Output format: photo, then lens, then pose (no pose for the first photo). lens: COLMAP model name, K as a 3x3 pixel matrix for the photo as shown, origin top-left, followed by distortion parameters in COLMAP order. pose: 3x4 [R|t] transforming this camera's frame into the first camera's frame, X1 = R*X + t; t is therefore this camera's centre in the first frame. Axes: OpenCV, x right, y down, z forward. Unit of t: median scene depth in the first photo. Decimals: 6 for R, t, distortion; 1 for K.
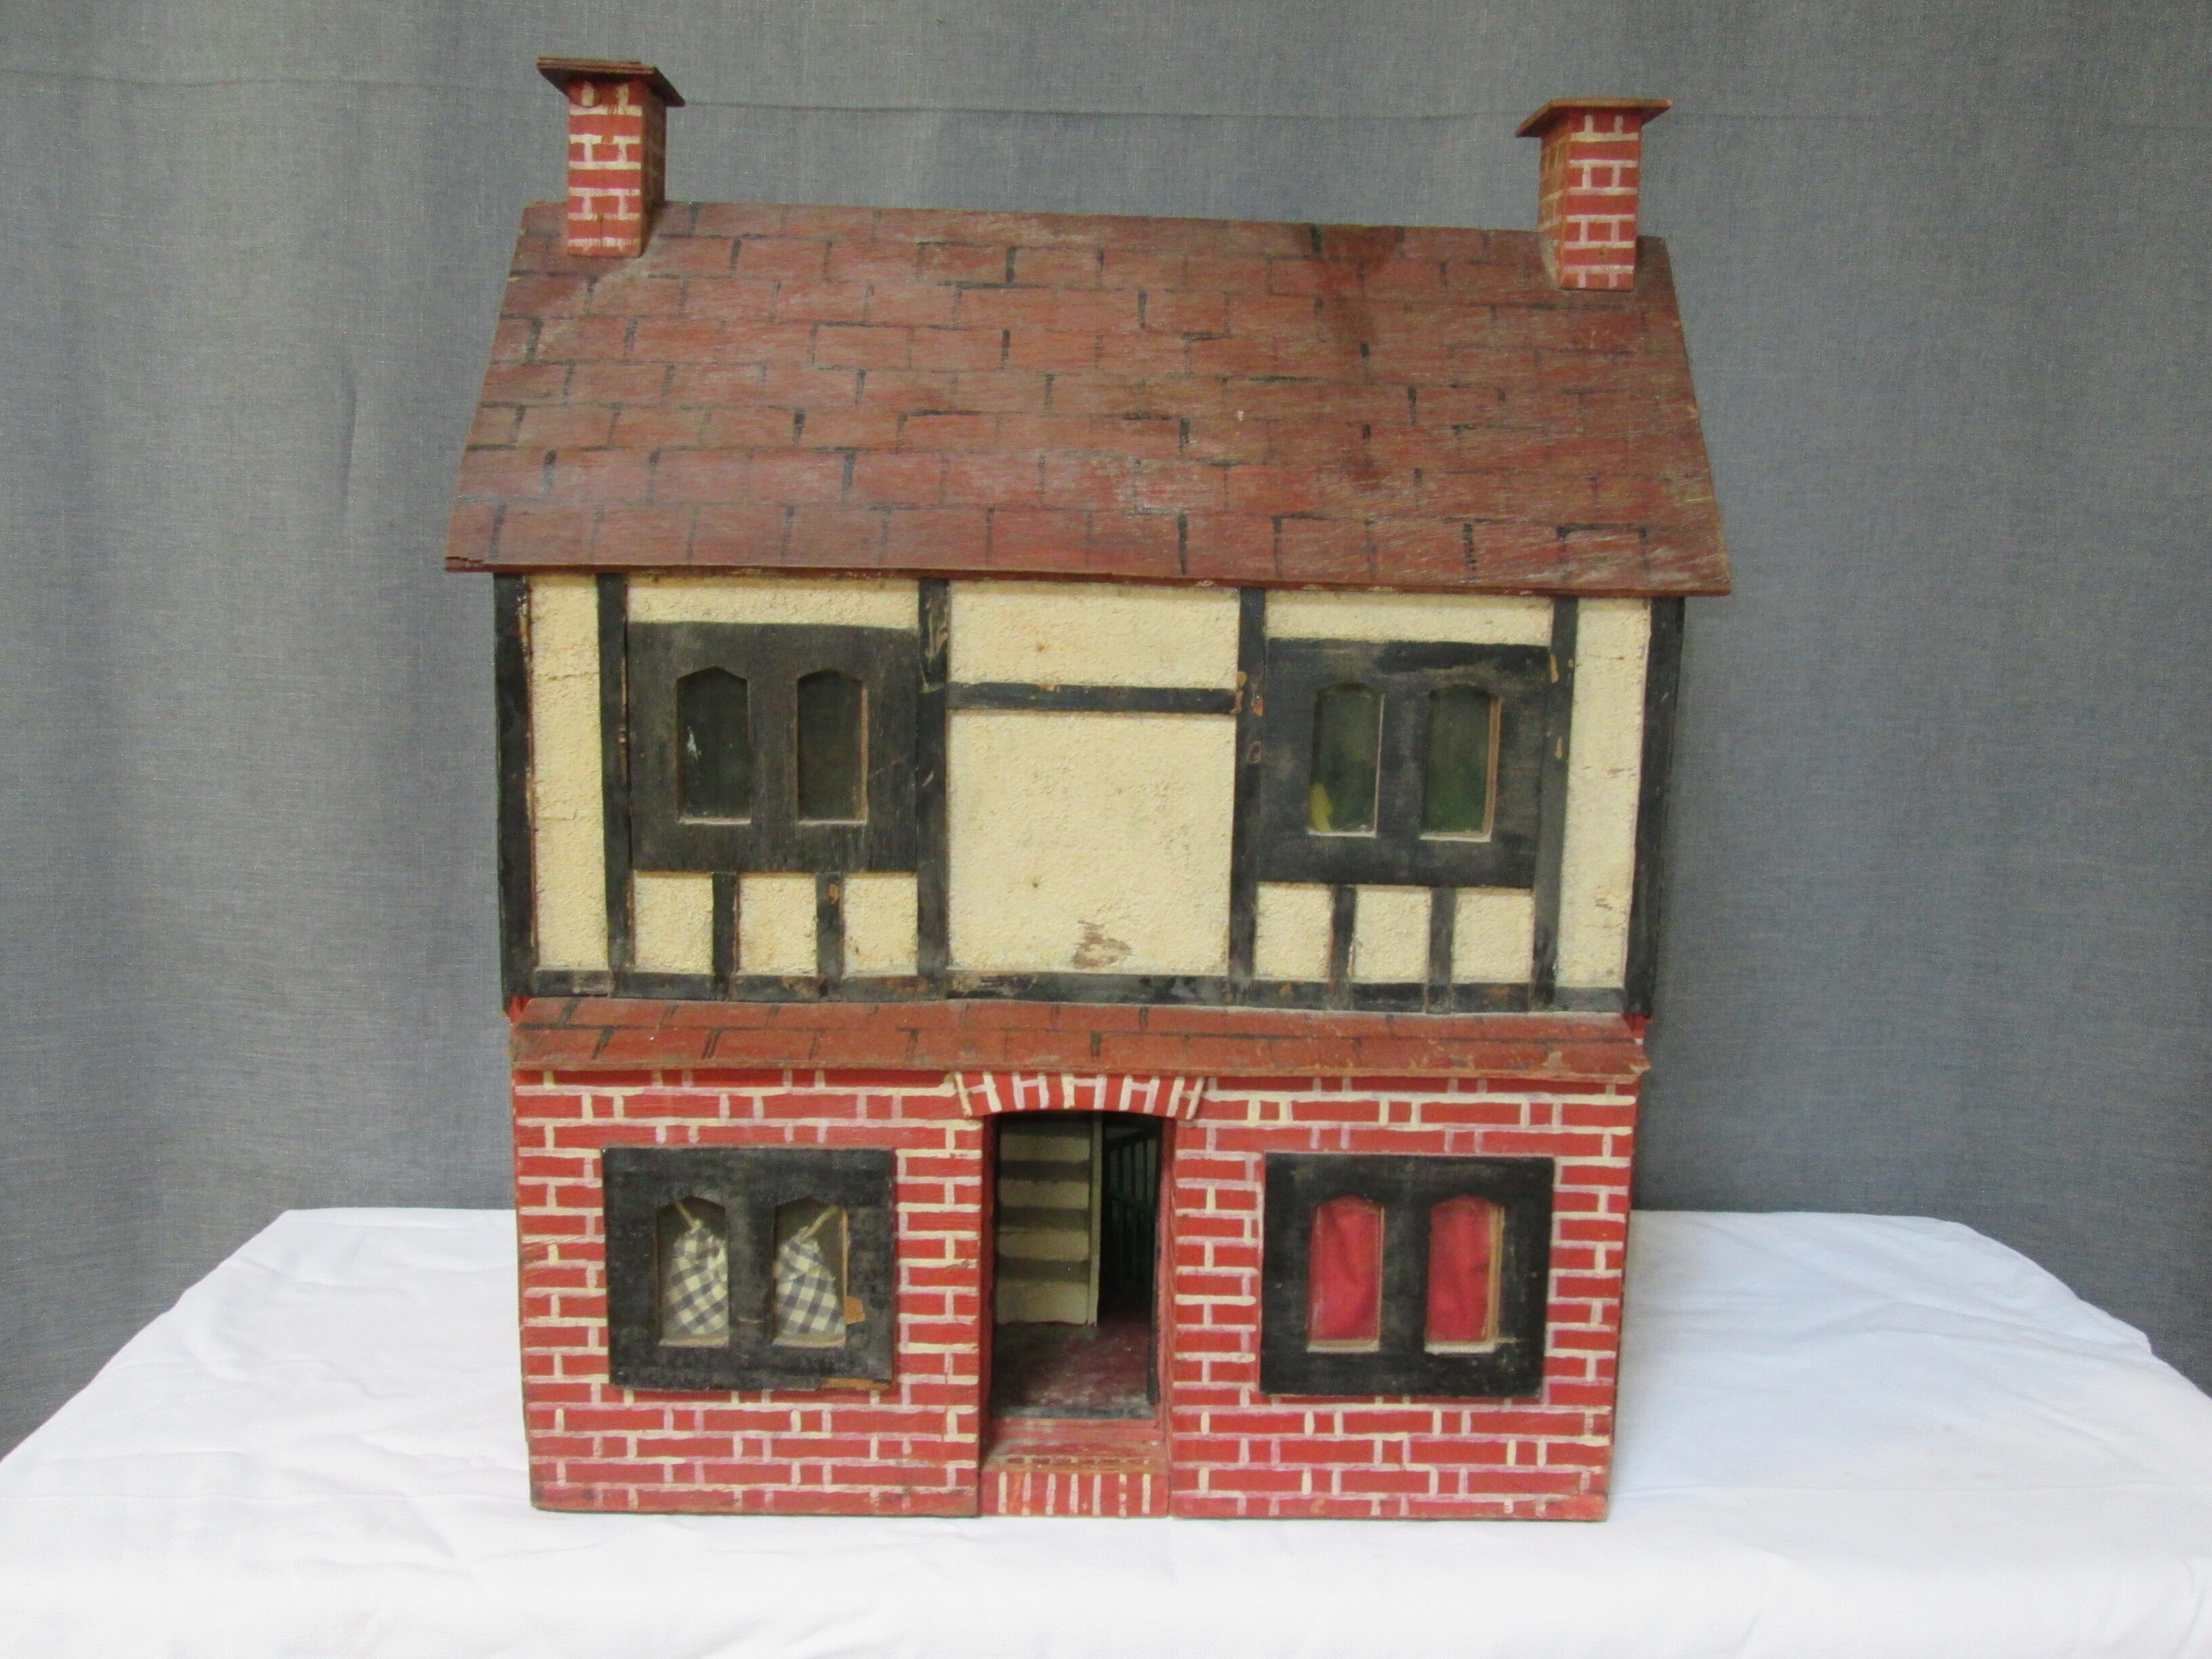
lens RADIAL K [[1767.6, 0, 1069.8], [0, 1767.6, 798.0], [0, 0, 1]] dist [-0.021862, 0.024604]
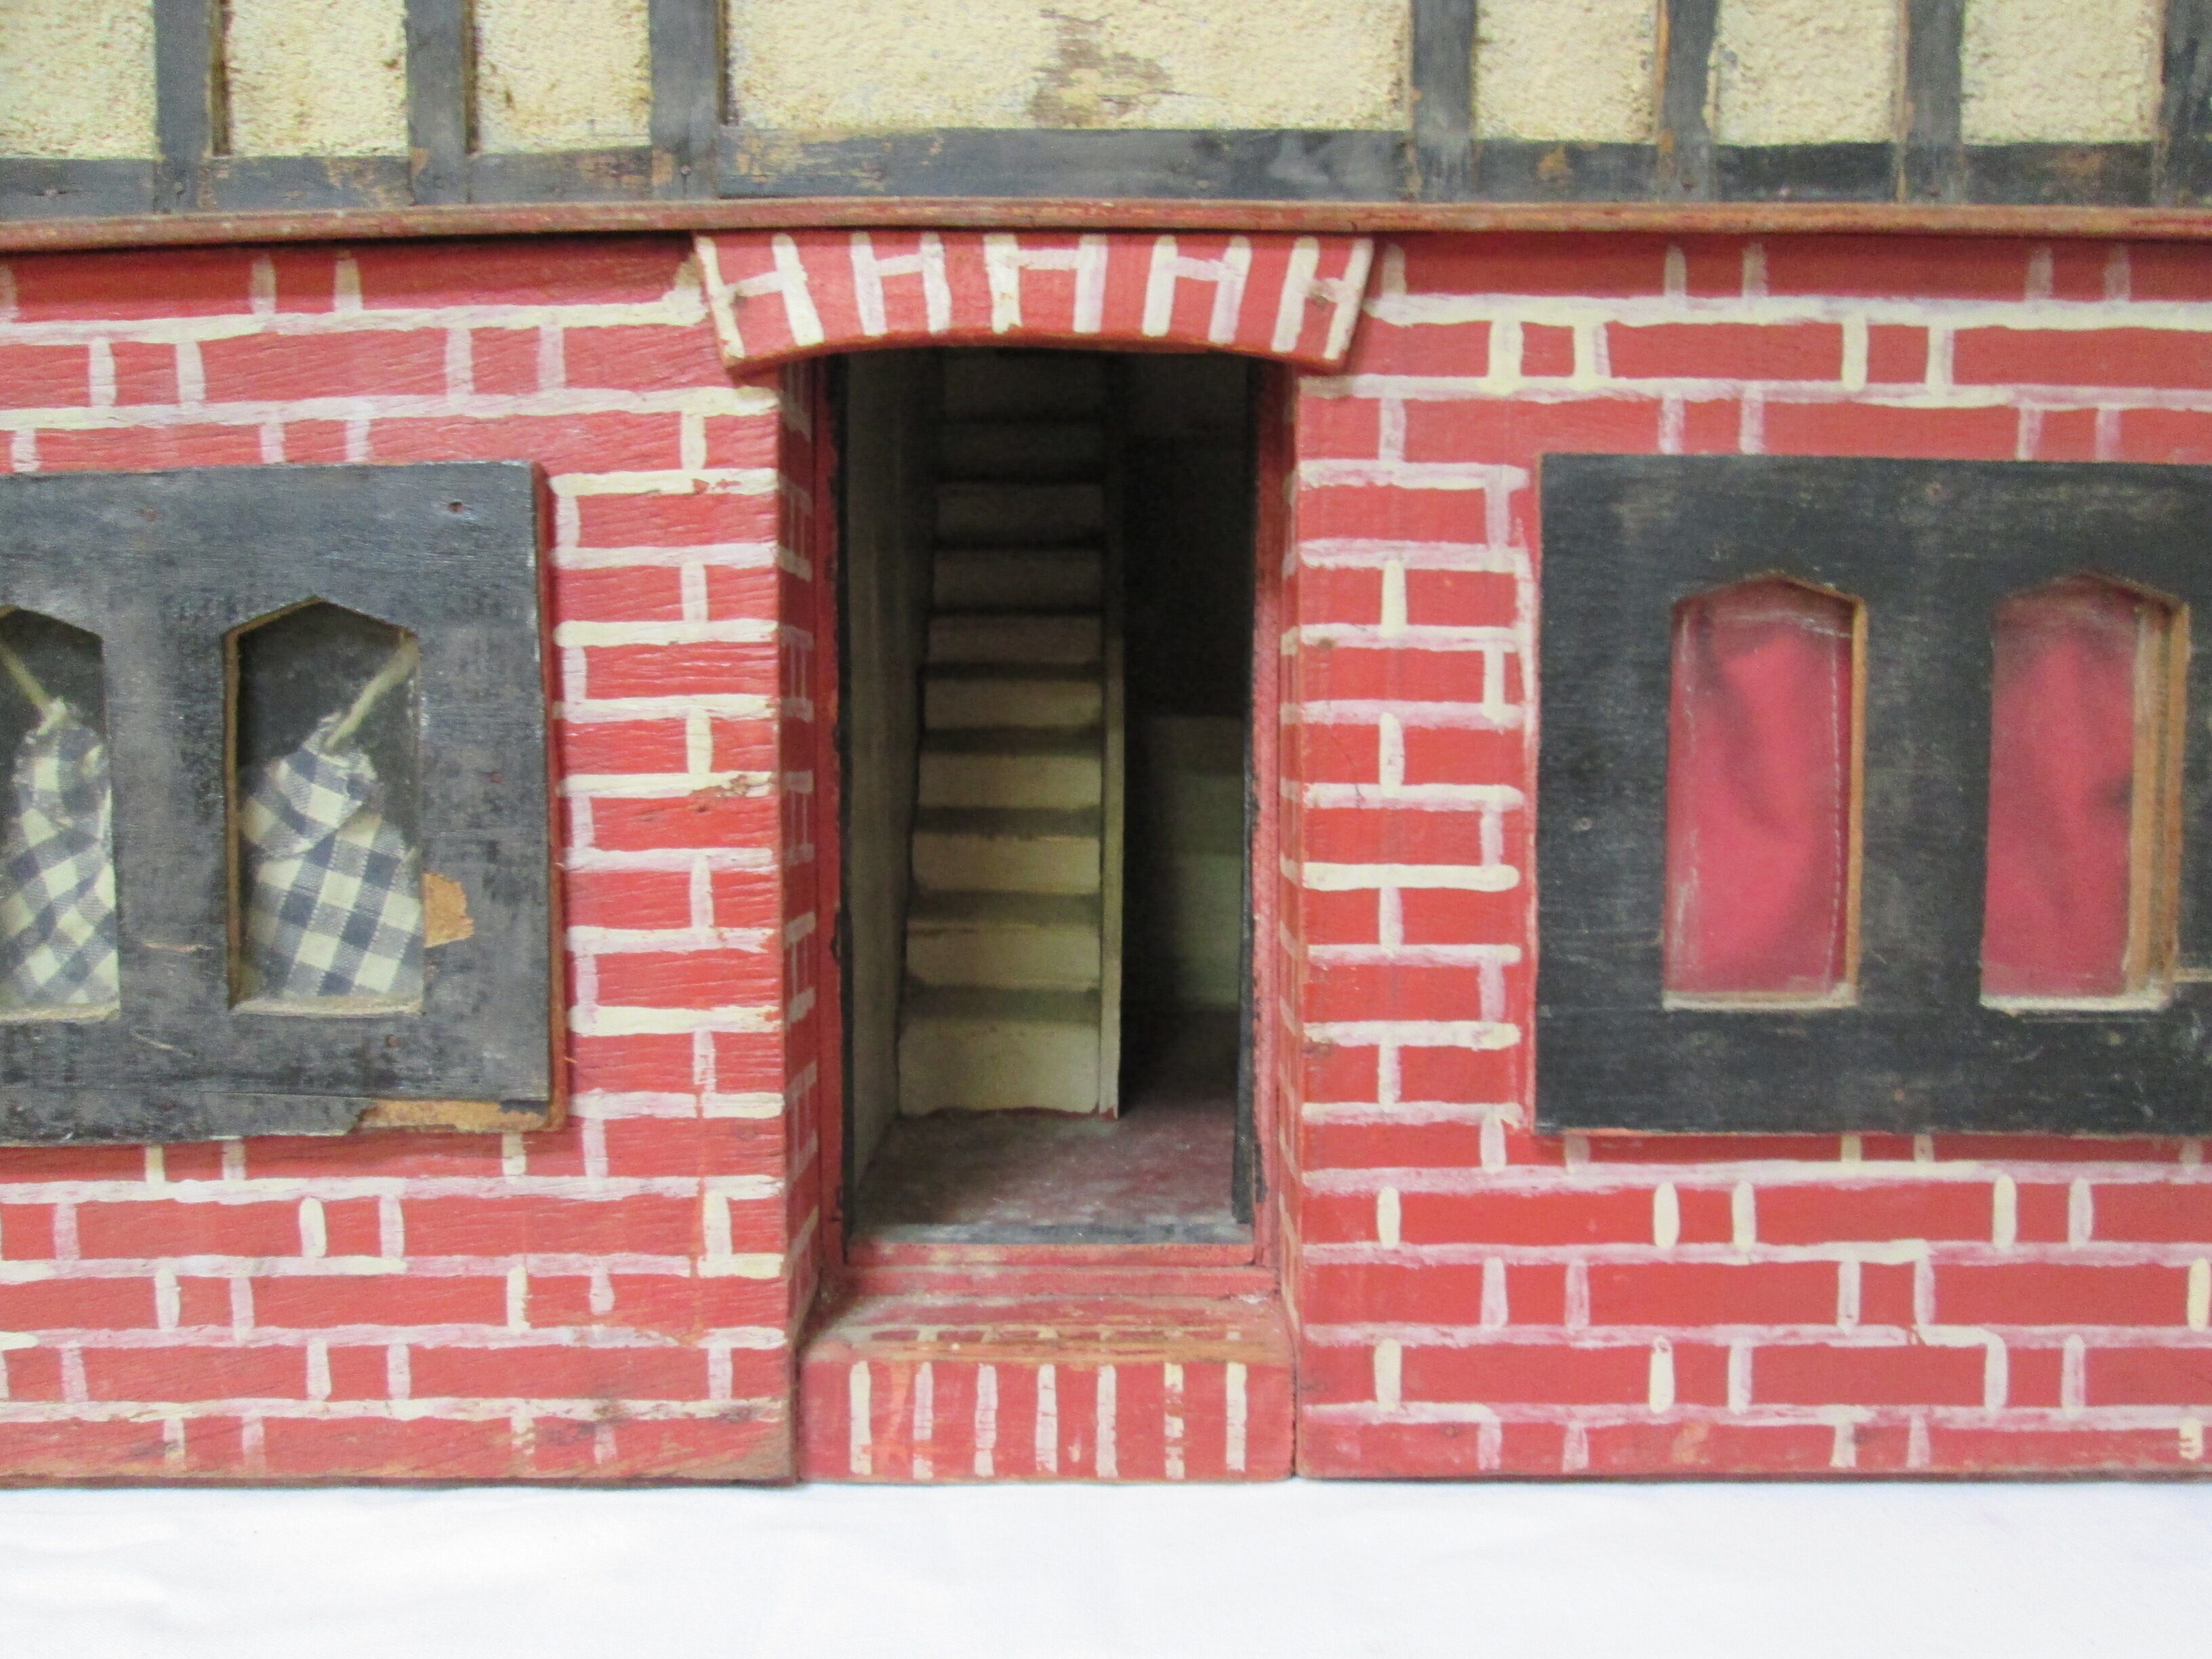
lens RADIAL K [[1767.6, 0, 1099.8], [0, 1767.6, 813.0], [0, 0, 1]] dist [-0.021862, 0.024604]
pose [[0.999749, -0.015729, -0.015947, 0.022315], [0.015020, 0.998934, -0.043654, 0.280148], [0.016617, 0.043403, 0.998919, 0.611756]]
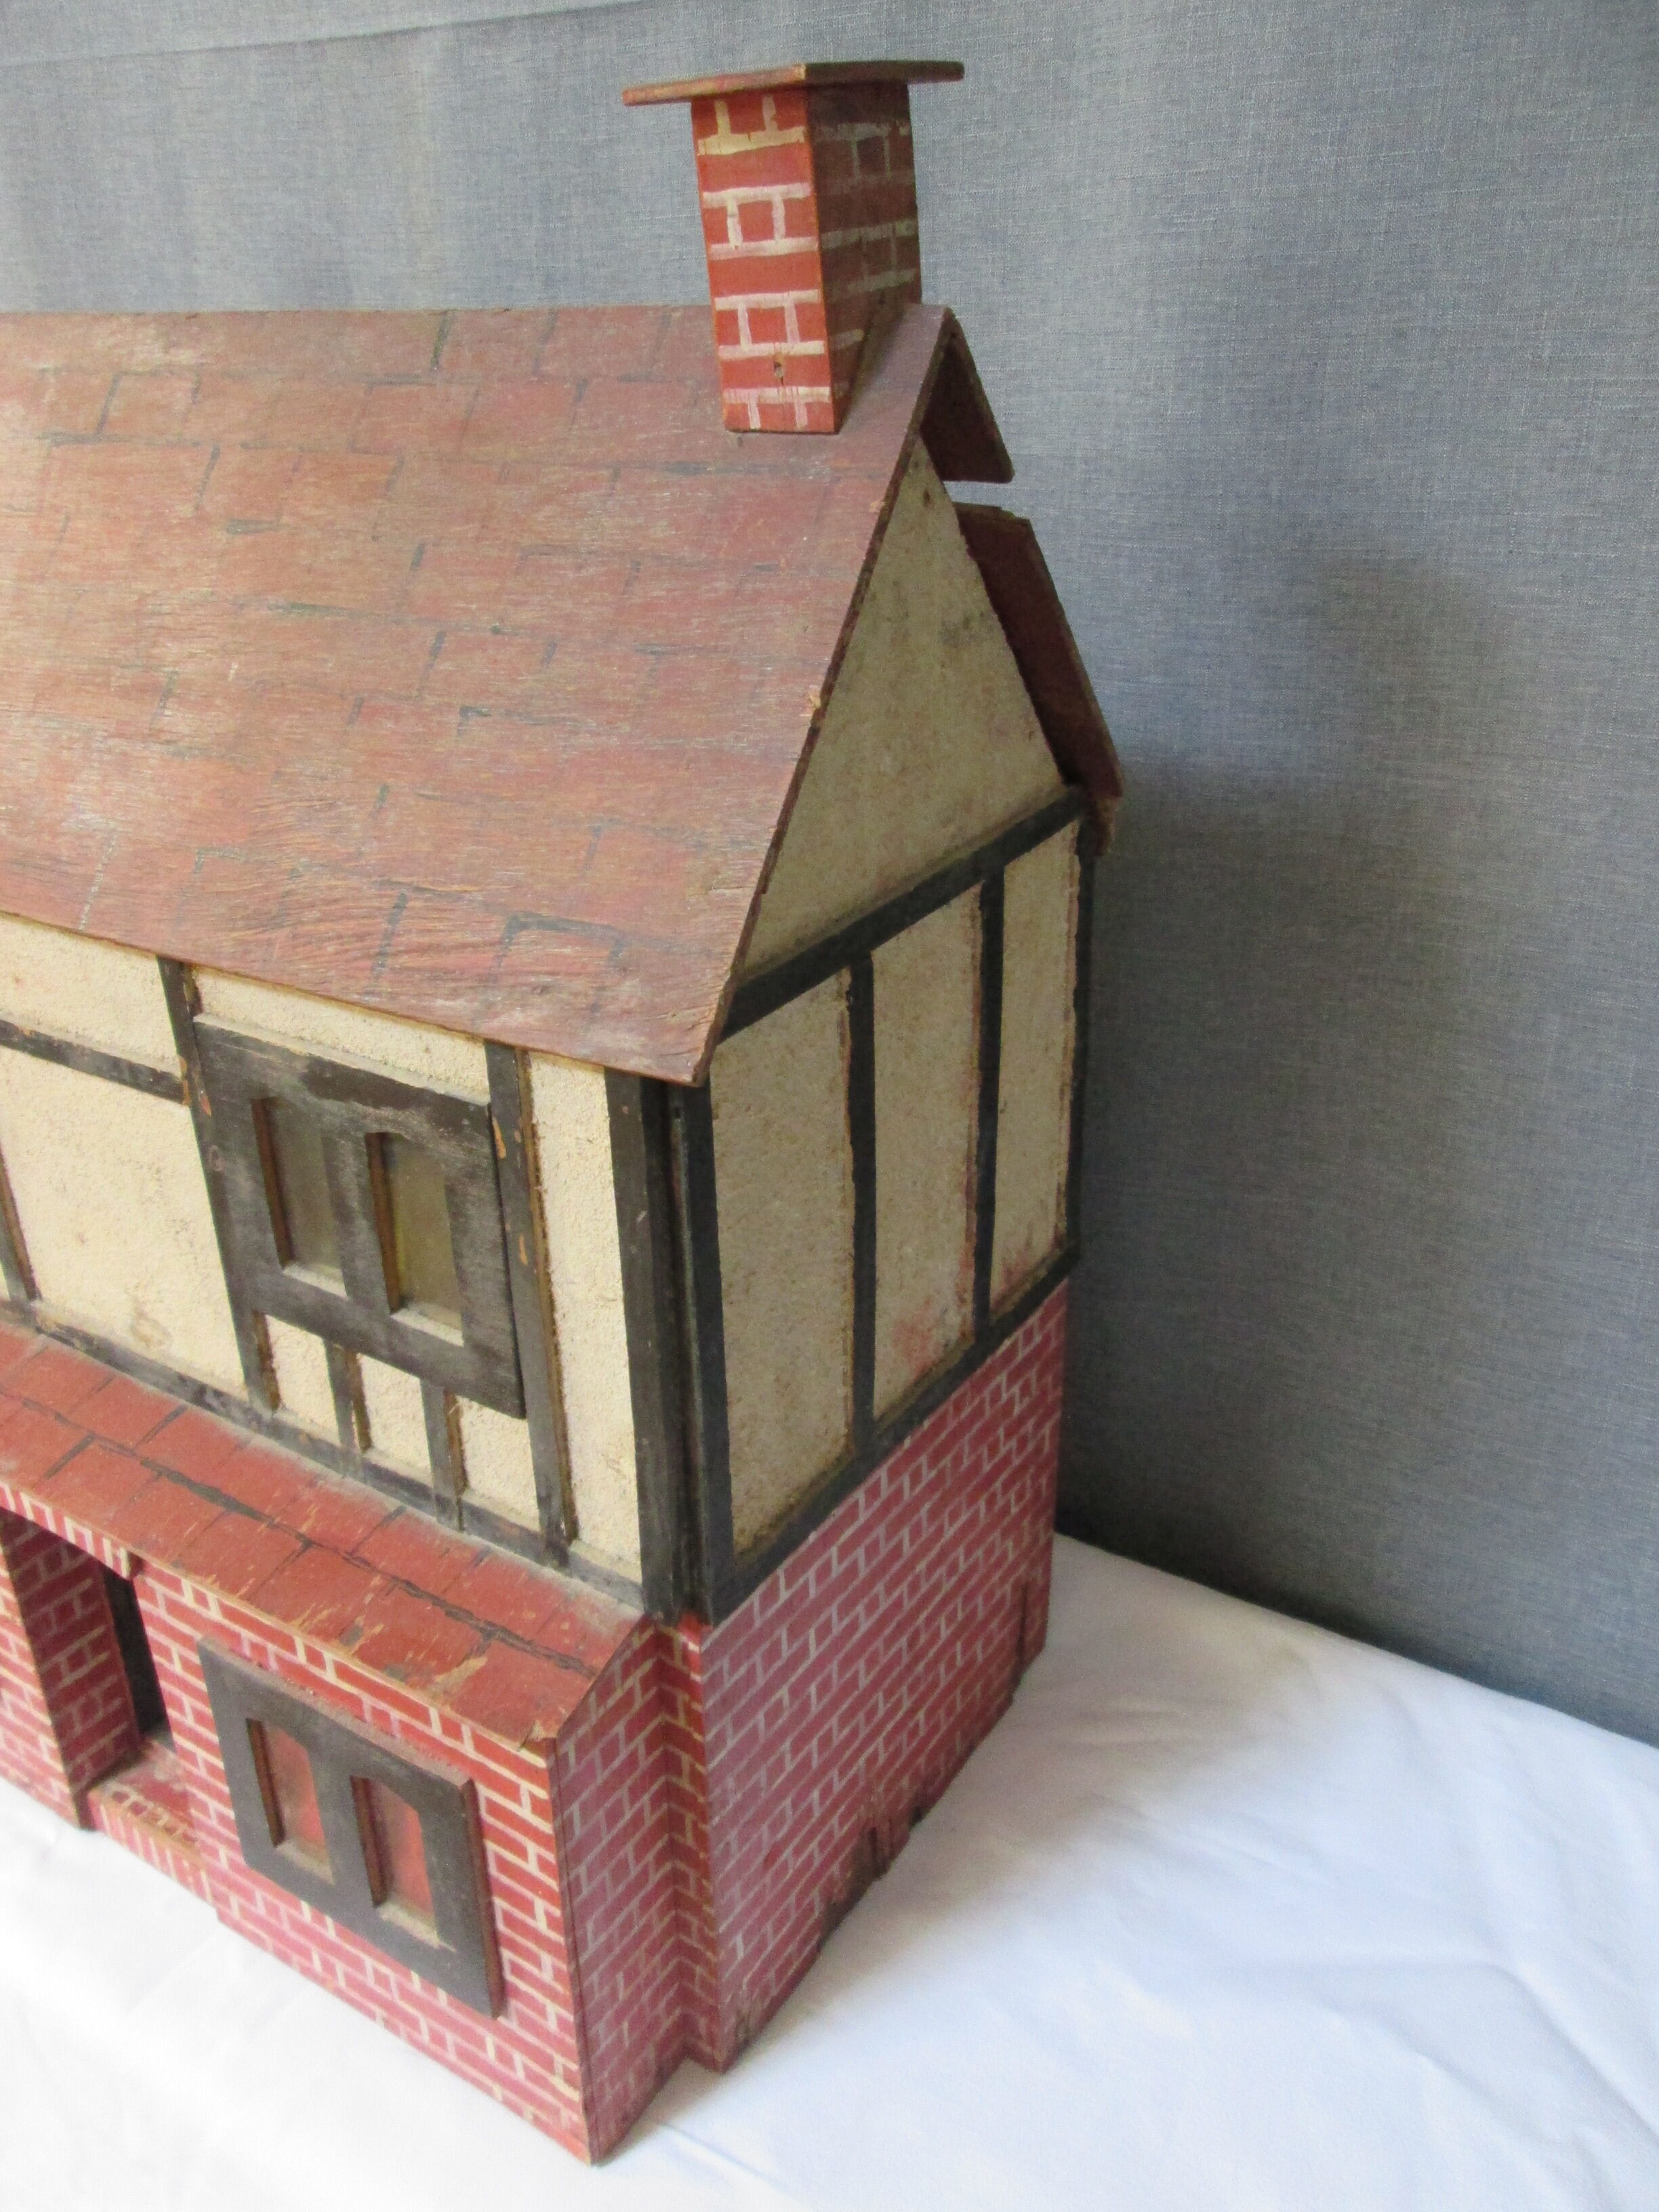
lens RADIAL K [[1767.6, 0, 846.4], [0, 1767.6, 1058.6], [0, 0, 1]] dist [-0.021862, 0.024604]
pose [[0.833324, 0.185719, -0.520653, 0.711868], [-0.011899, 0.947681, 0.318996, -0.308460], [0.552657, -0.259632, 0.791935, 0.573236]]
